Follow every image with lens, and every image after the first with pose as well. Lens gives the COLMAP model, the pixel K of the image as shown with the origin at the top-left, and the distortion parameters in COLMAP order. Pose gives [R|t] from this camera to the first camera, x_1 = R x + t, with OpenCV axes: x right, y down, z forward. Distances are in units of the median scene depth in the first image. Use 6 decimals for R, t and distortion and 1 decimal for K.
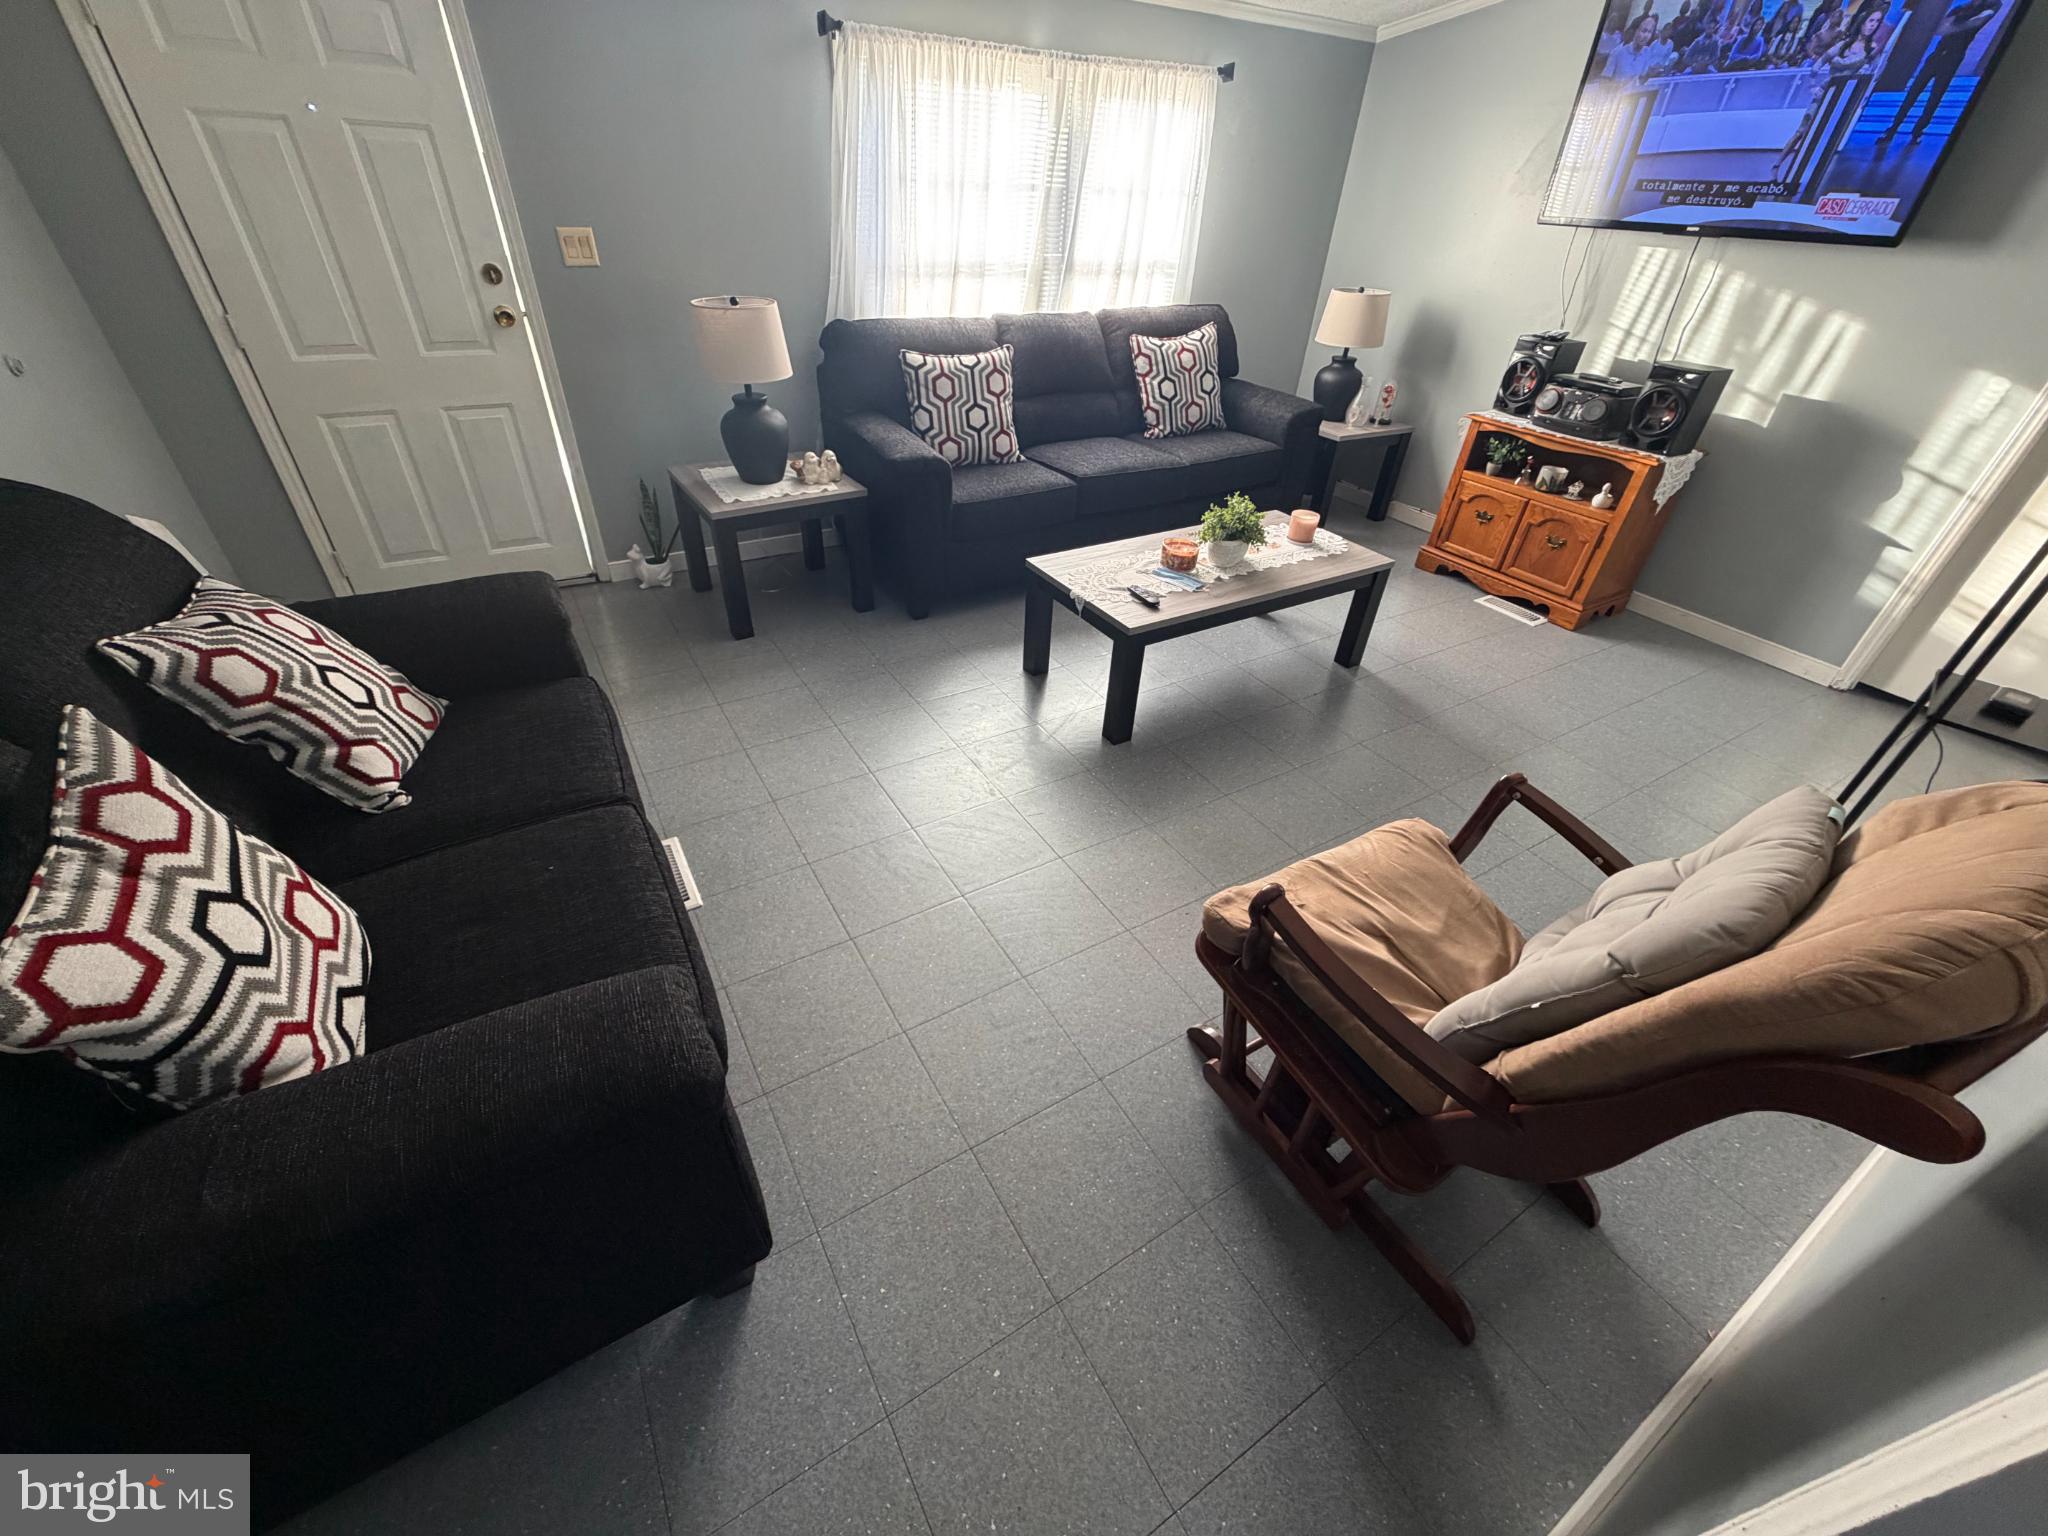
lens RADIAL K [[815.1, 0, 1018.7], [0, 815.1, 767.0], [0, 0, 1]] dist [-0.001918, 0.000218]
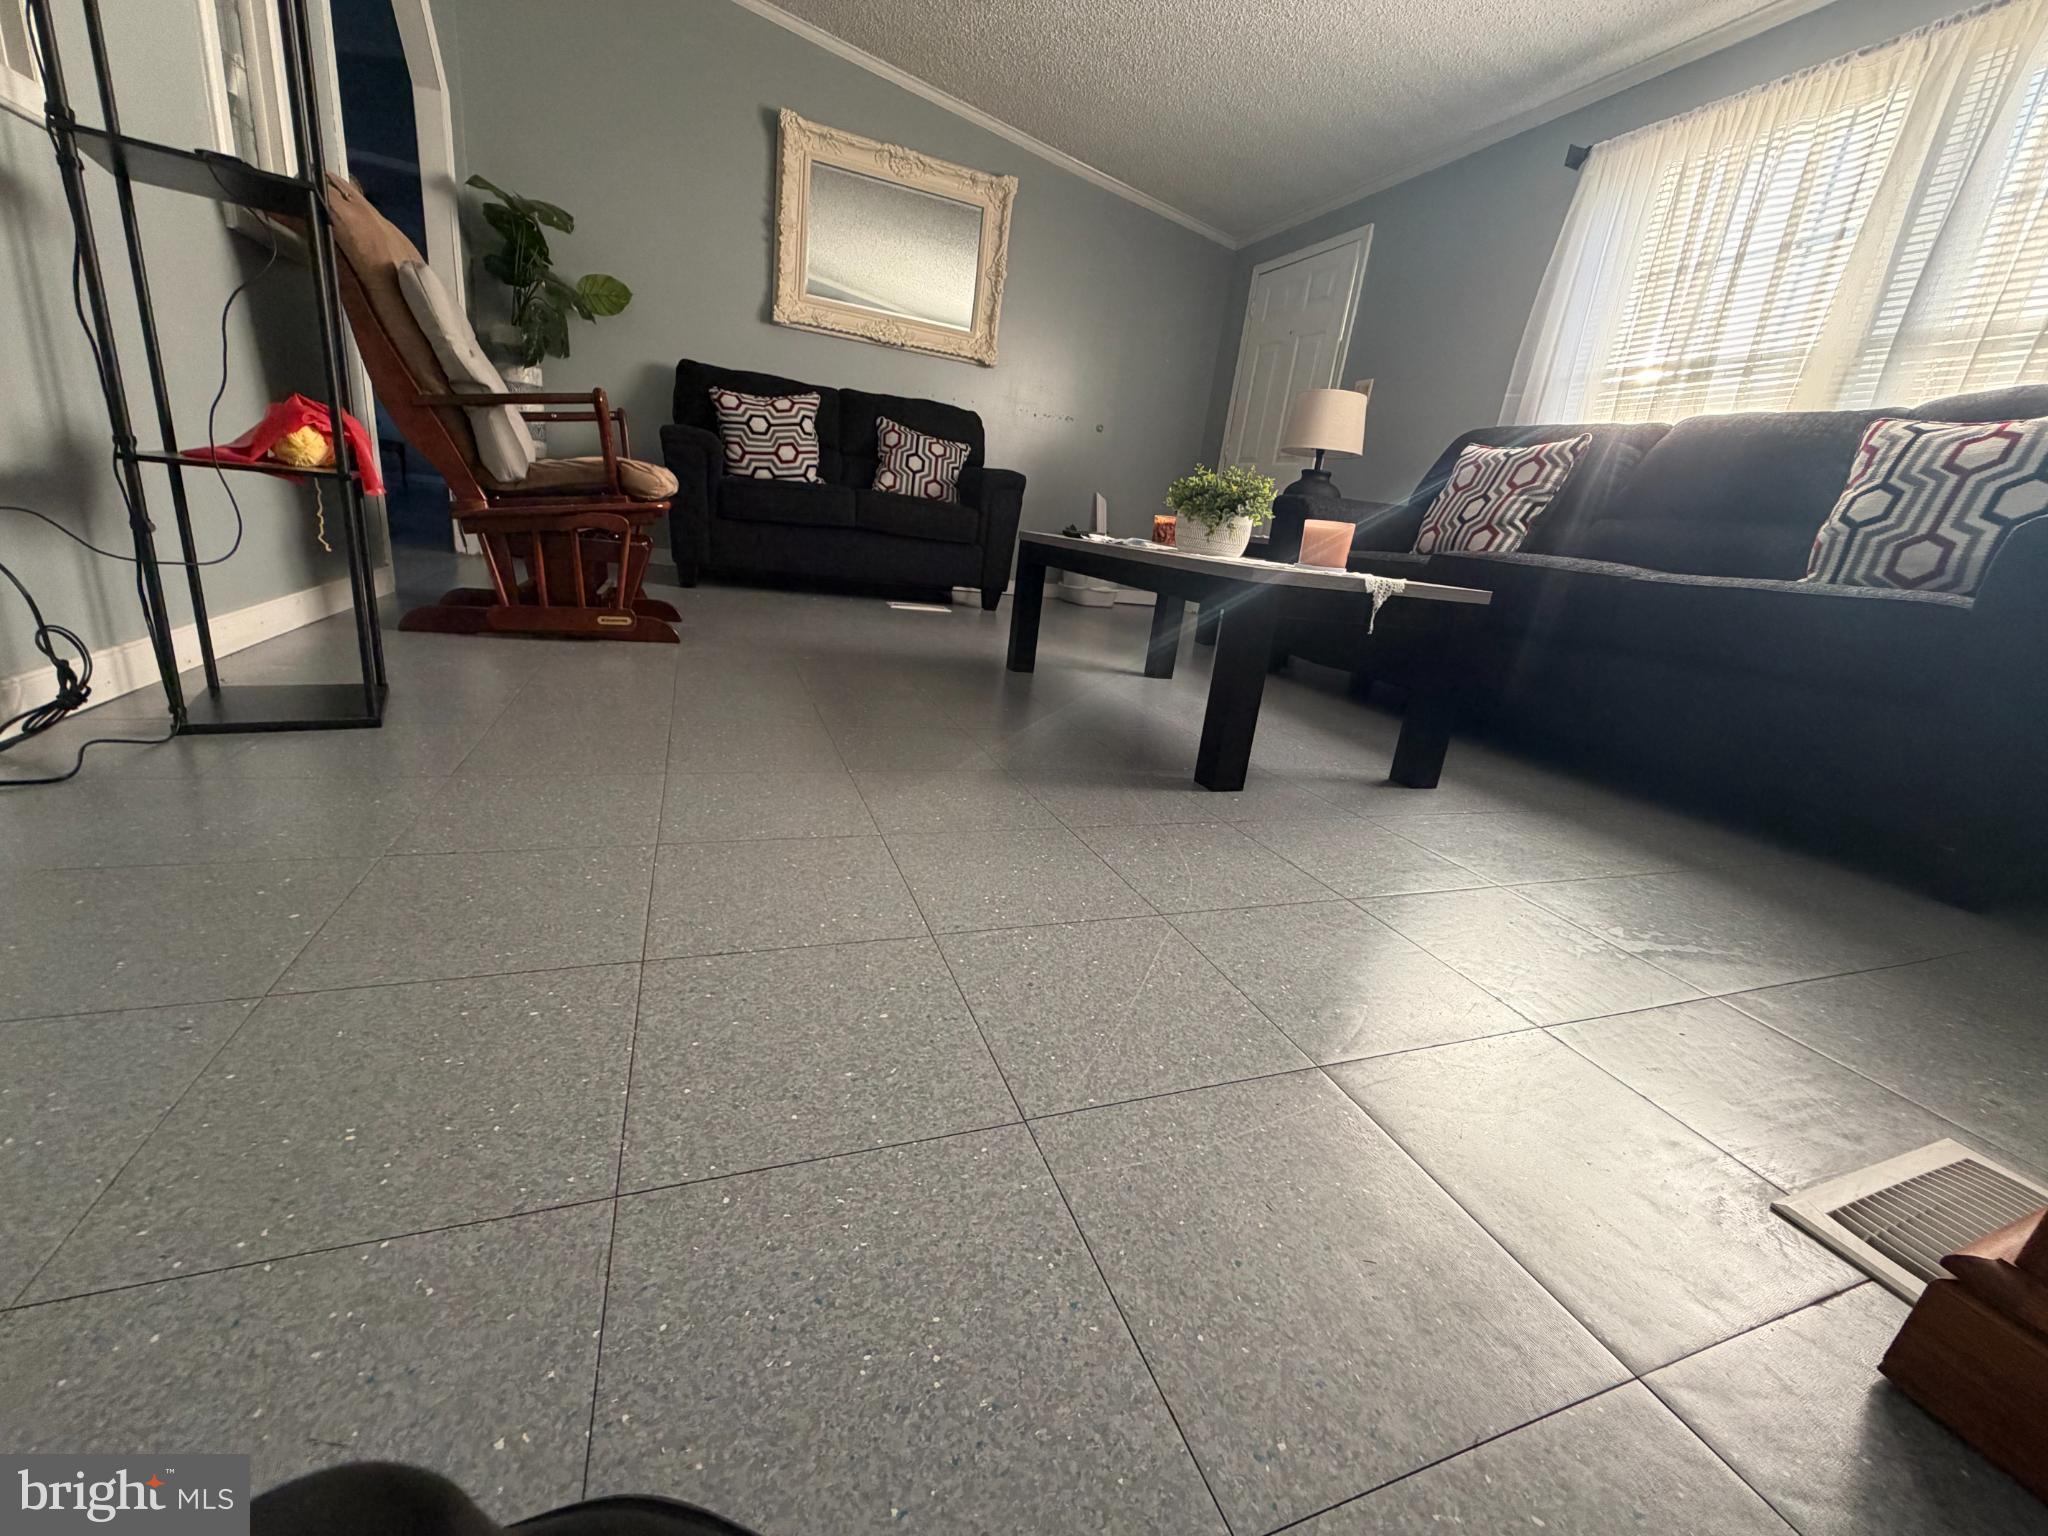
lens RADIAL K [[815.1, 0, 1018.7], [0, 815.1, 767.0], [0, 0, 1]] dist [-0.001918, 0.000218]
pose [[-0.174358, 0.227075, -0.958142, 0.826777], [-0.674701, 0.681176, 0.284214, -0.178638], [0.717201, 0.696015, 0.034439, 0.808245]]
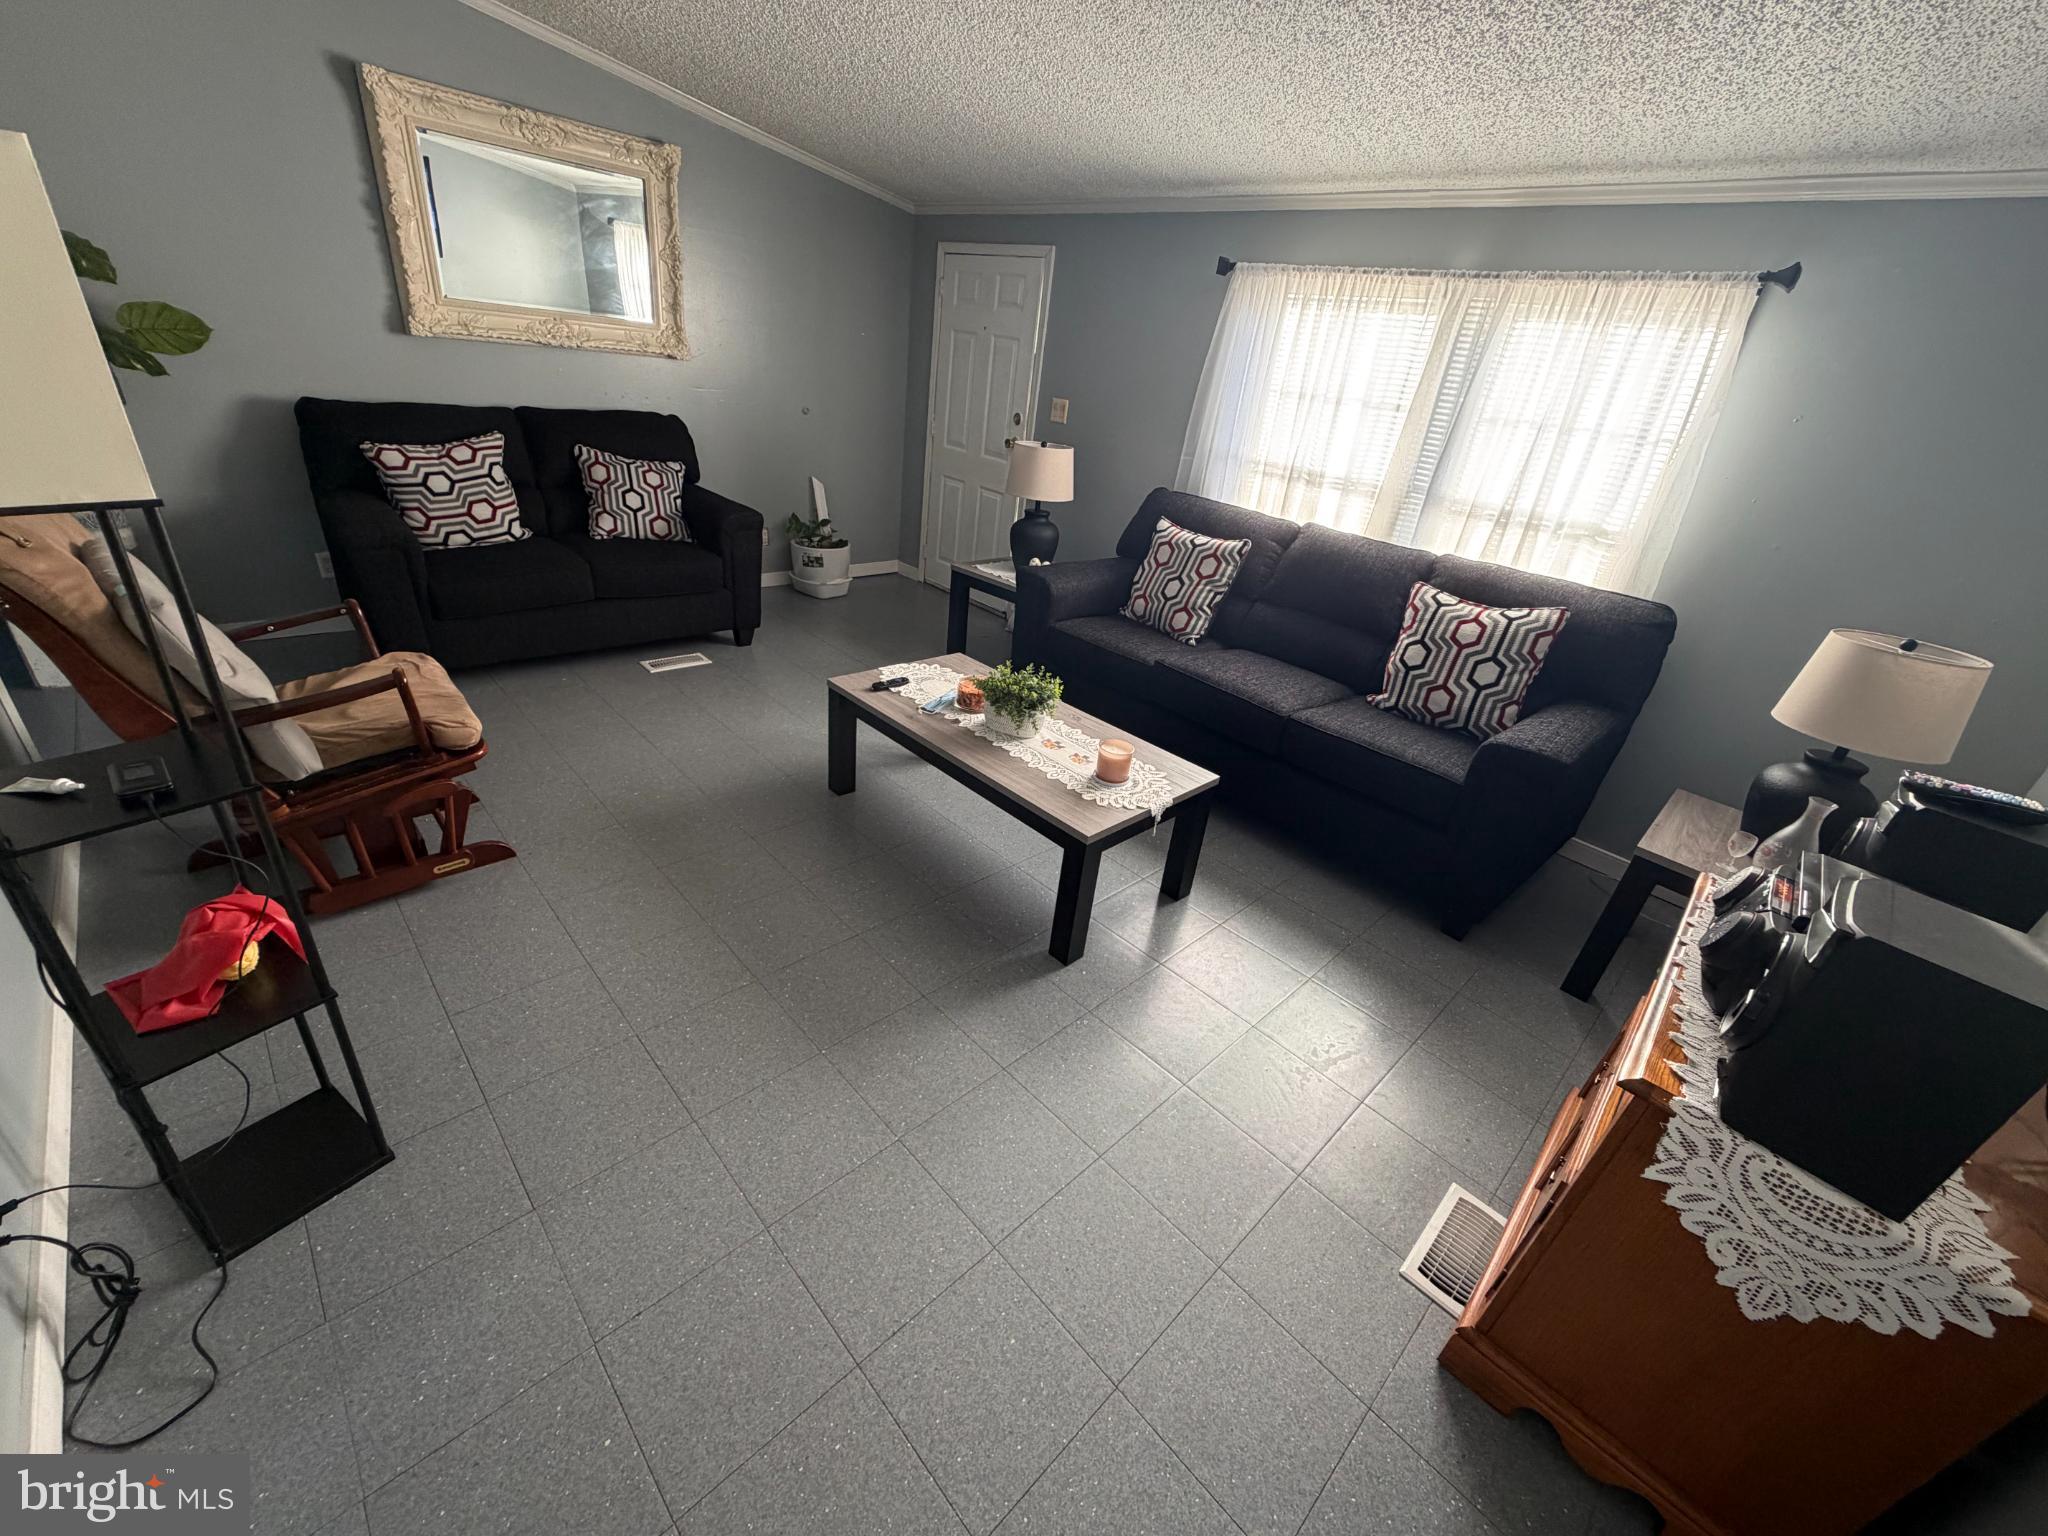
lens RADIAL K [[815.1, 0, 1018.7], [0, 815.1, 767.0], [0, 0, 1]] dist [-0.001918, 0.000218]
pose [[0.226814, 0.428064, -0.874824, 0.862292], [-0.652969, 0.733291, 0.189516, -0.325240], [0.722625, 0.528248, 0.445833, 0.515507]]
